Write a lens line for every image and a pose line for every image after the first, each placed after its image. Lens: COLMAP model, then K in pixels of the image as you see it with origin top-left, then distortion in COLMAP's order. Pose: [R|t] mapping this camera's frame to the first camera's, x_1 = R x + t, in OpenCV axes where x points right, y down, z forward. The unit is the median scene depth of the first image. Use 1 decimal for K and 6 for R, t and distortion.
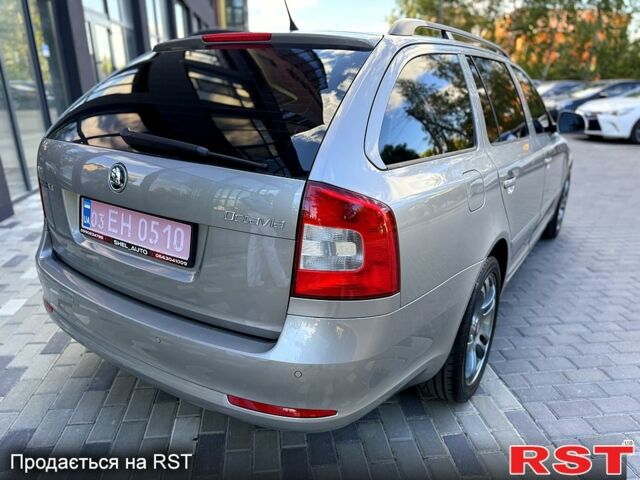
lens RADIAL K [[461.9, 0, 335.5], [0, 461.9, 237.7], [0, 0, 1]] dist [0.054190, -0.105215]
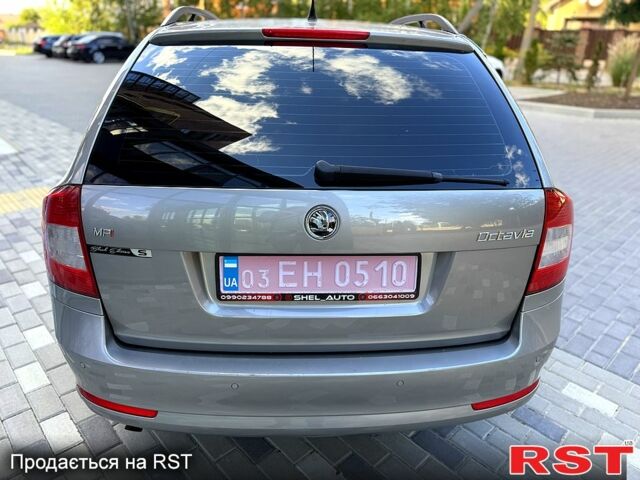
lens RADIAL K [[461.9, 0, 335.5], [0, 461.9, 237.7], [0, 0, 1]] dist [0.054190, -0.105215]
pose [[0.822182, -0.226894, 0.522050, -0.842516], [0.186748, 0.973881, 0.129158, -0.194837], [-0.537720, -0.008699, 0.843079, 0.256081]]
